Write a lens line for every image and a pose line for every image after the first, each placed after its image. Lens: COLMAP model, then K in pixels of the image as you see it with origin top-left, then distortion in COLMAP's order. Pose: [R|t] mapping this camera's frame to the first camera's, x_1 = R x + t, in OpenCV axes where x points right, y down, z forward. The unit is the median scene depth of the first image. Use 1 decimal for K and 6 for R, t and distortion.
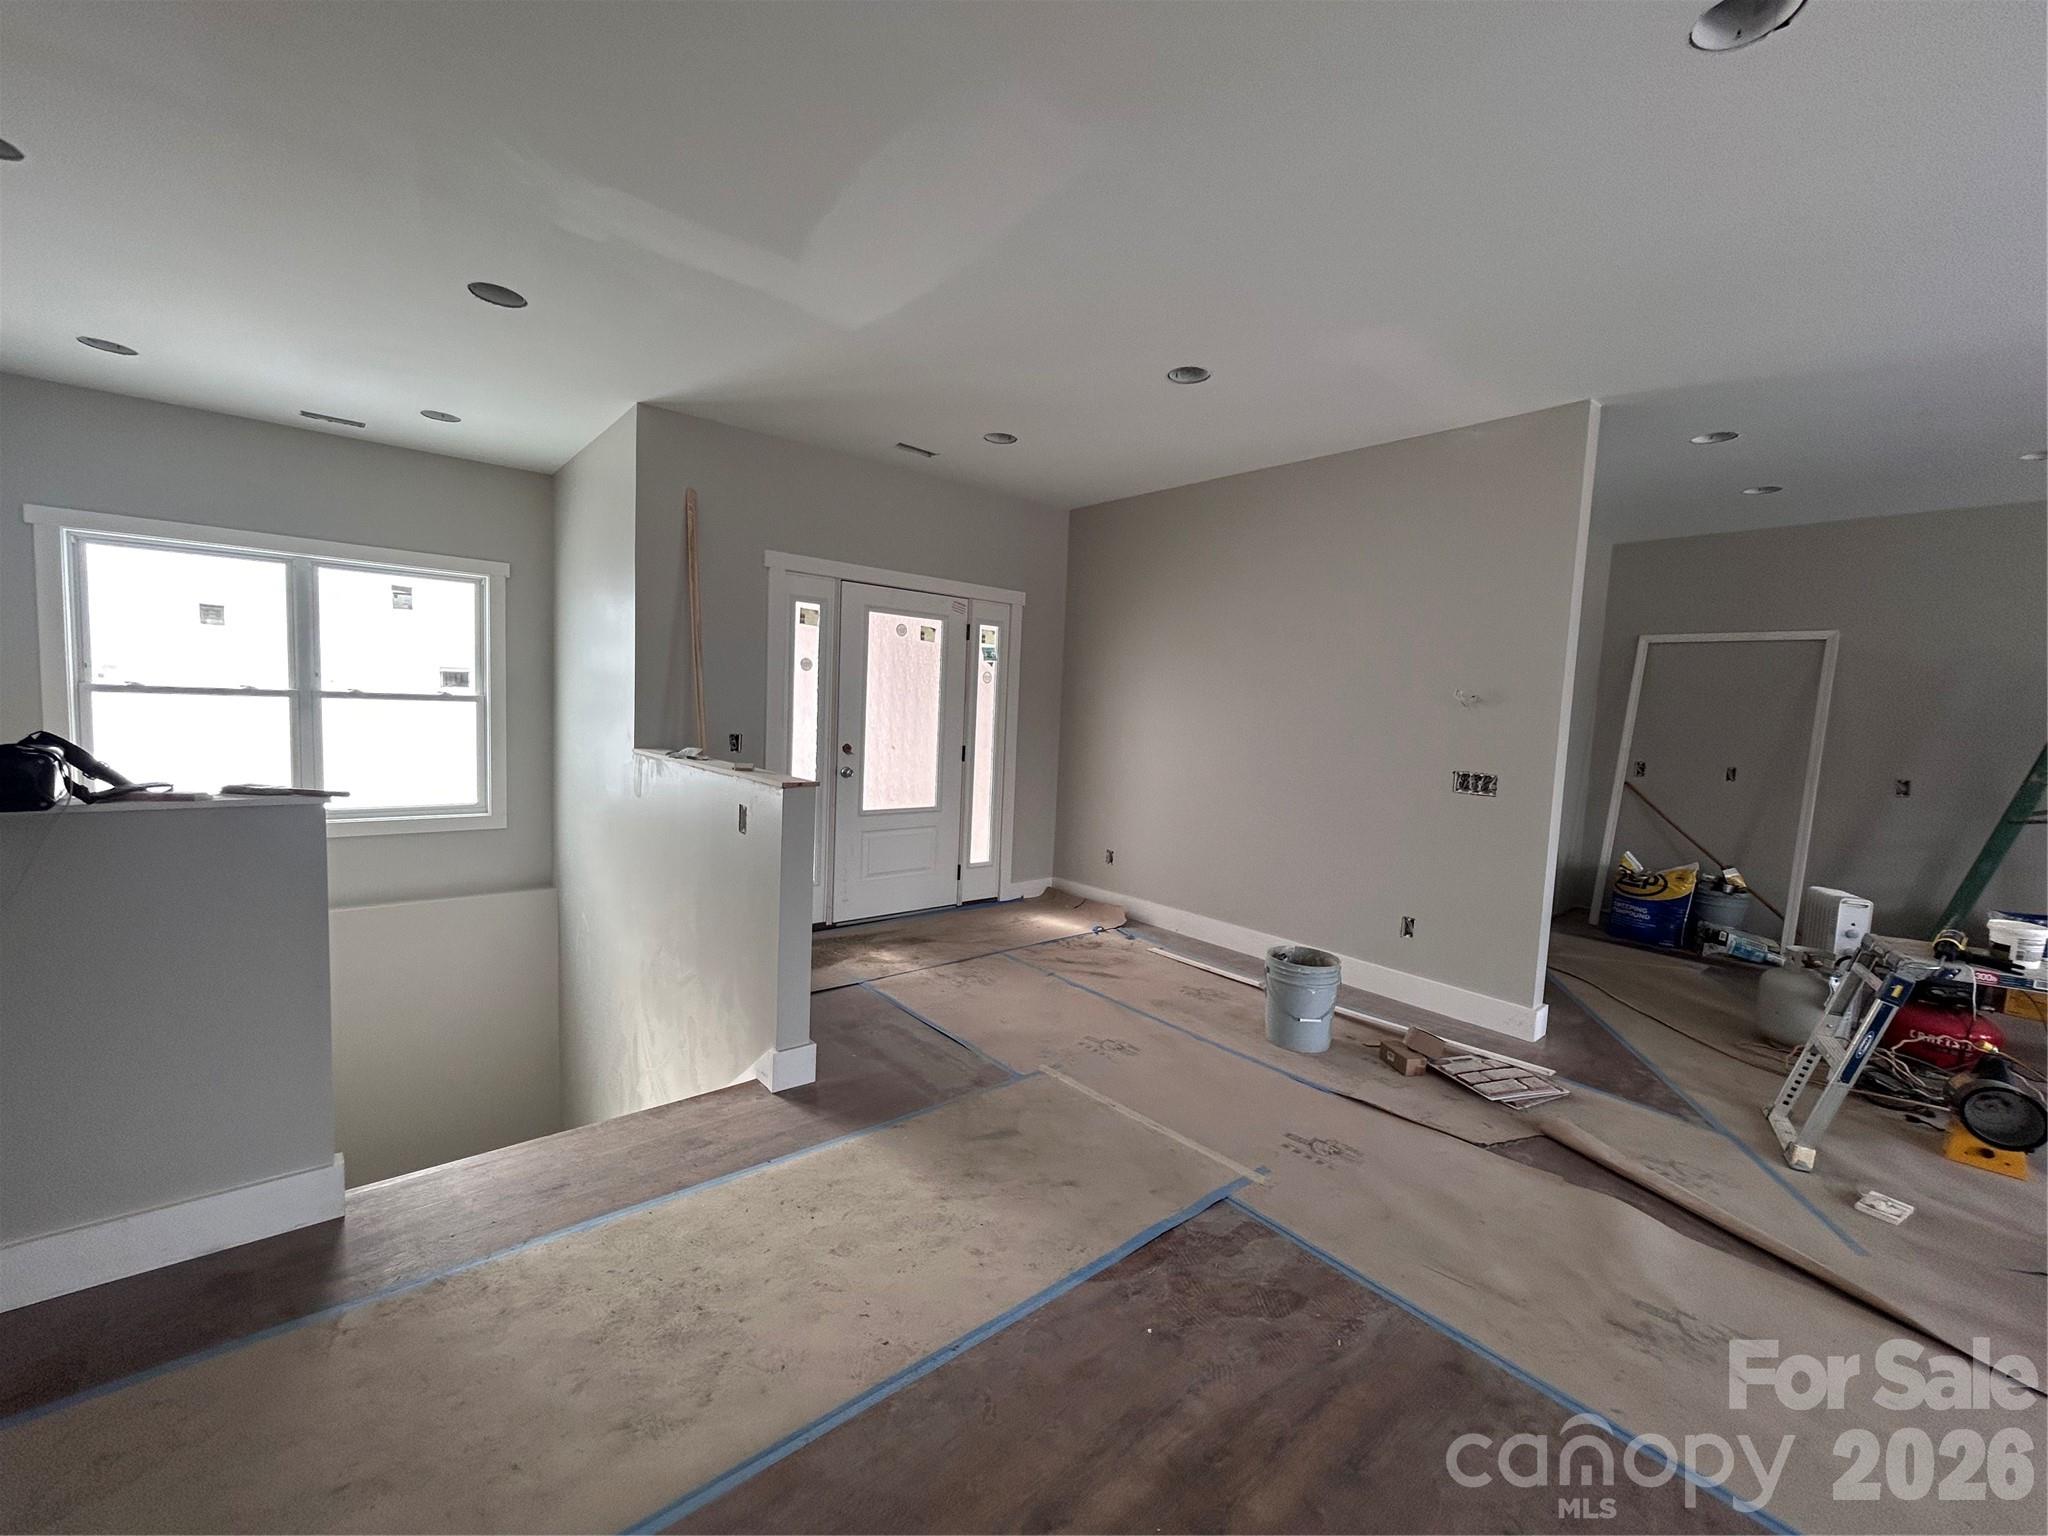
lens RADIAL K [[828.8, 0, 1020.2], [0, 828.8, 765.4], [0, 0, 1]] dist [-0.002540, -0.000610]
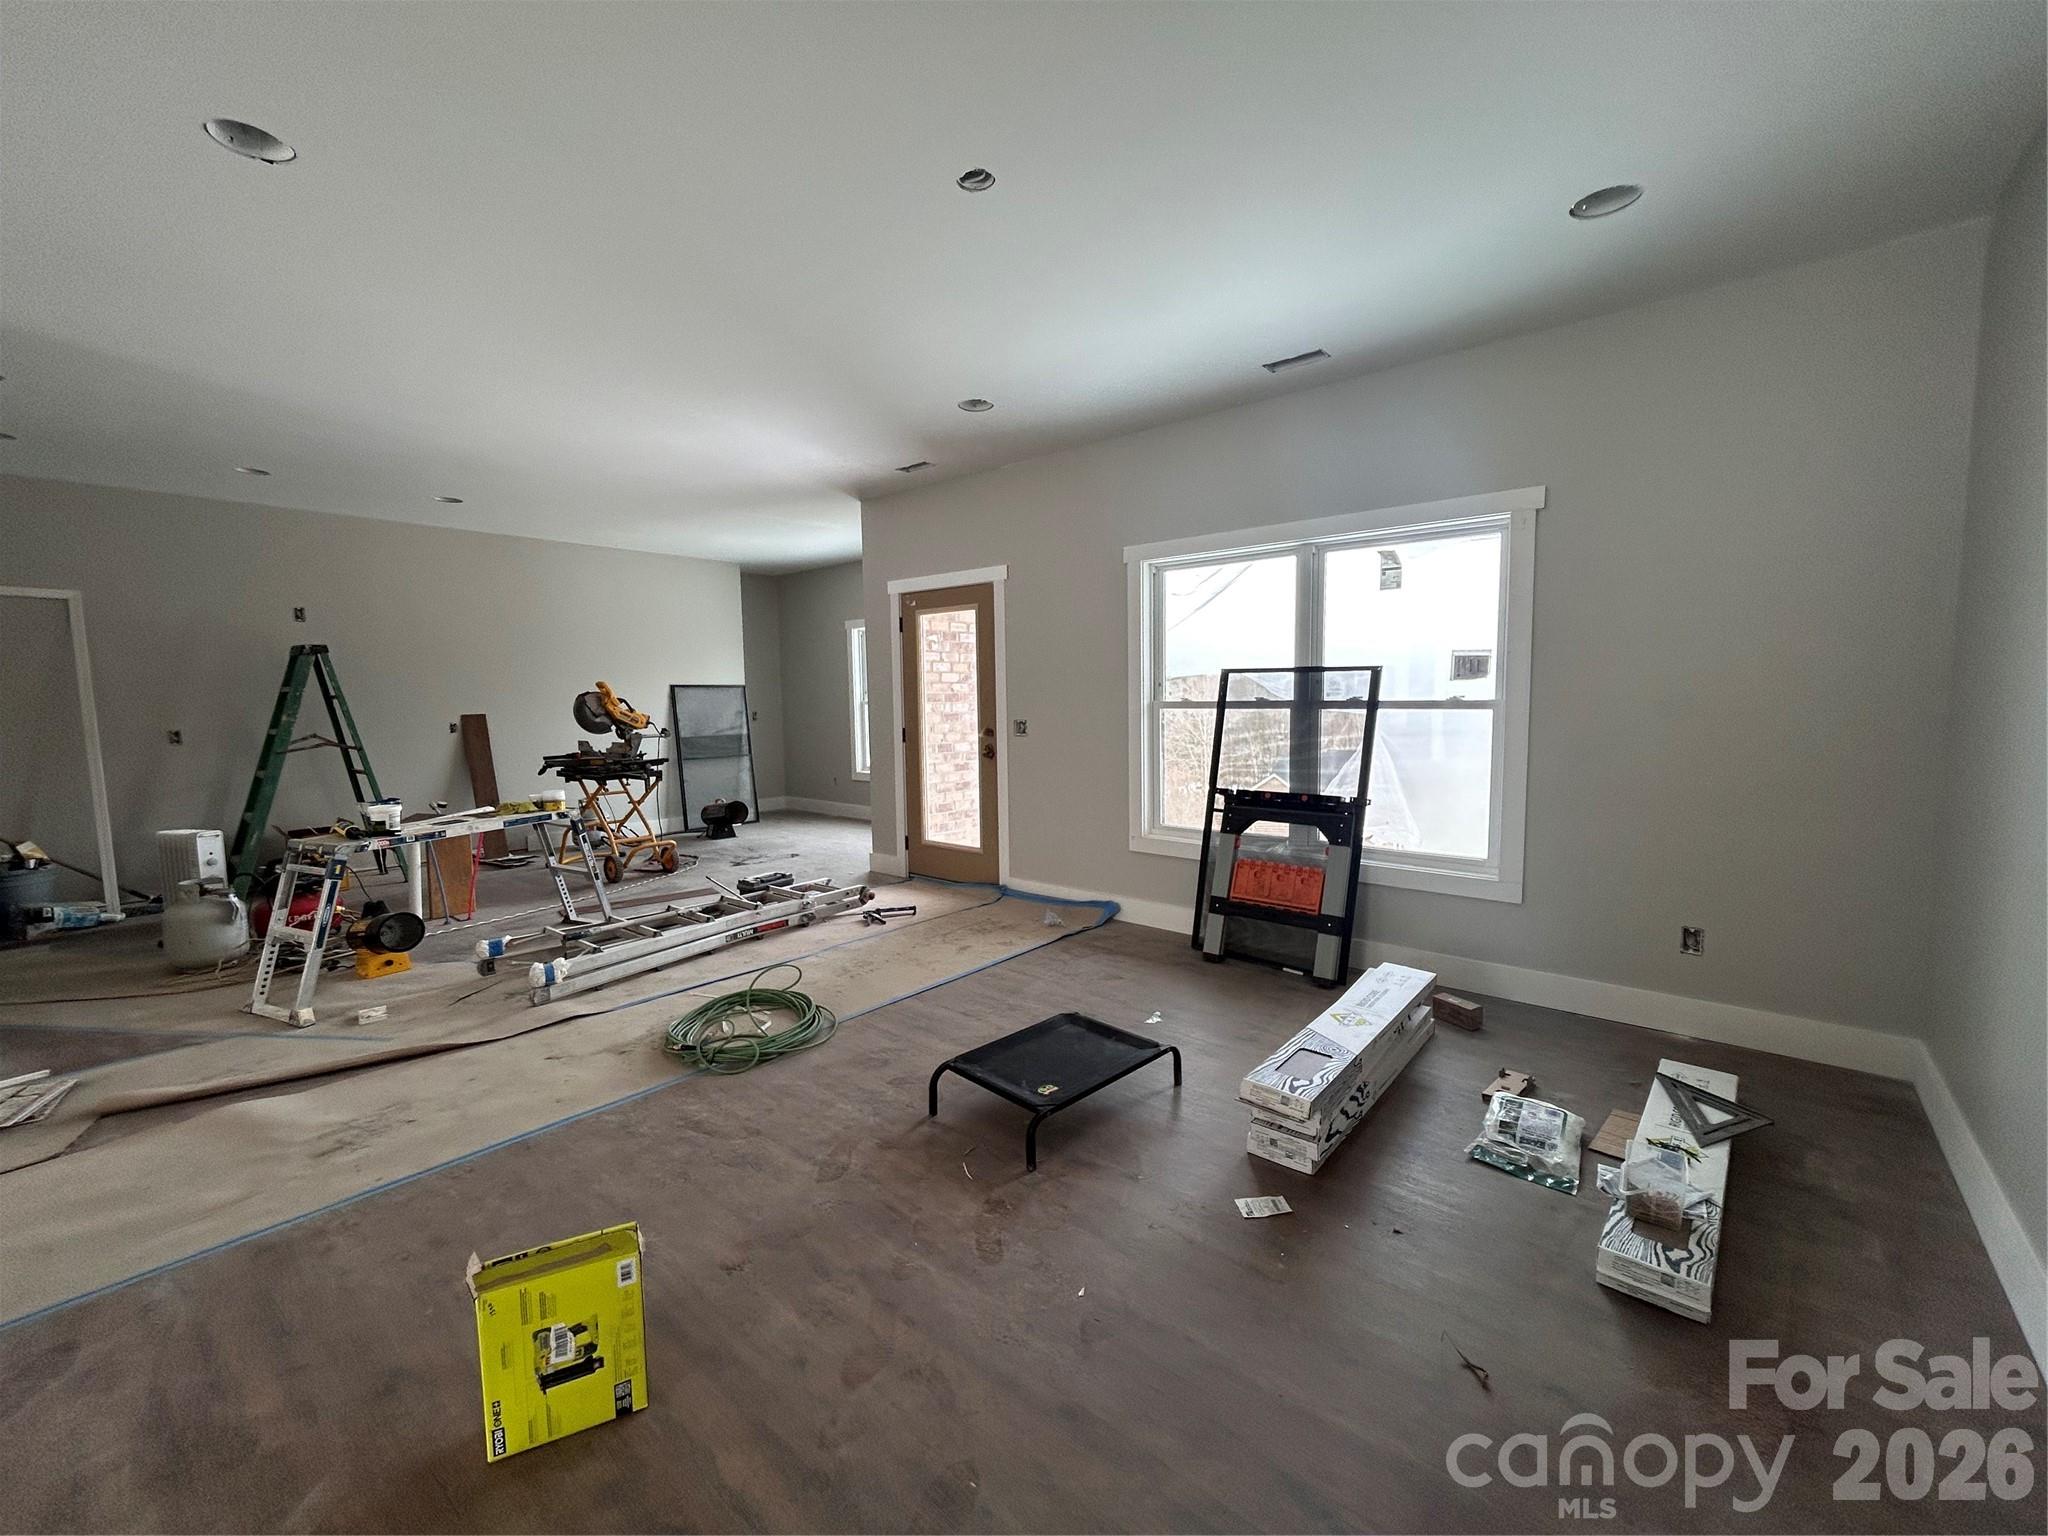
lens RADIAL K [[828.8, 0, 1021.4], [0, 828.8, 764.6], [0, 0, 1]] dist [-0.002540, -0.000610]
pose [[-0.151810, -0.129821, 0.979847, -0.425867], [0.081561, 0.986311, 0.143314, -0.006419], [-0.985039, 0.101674, -0.139143, 0.039930]]
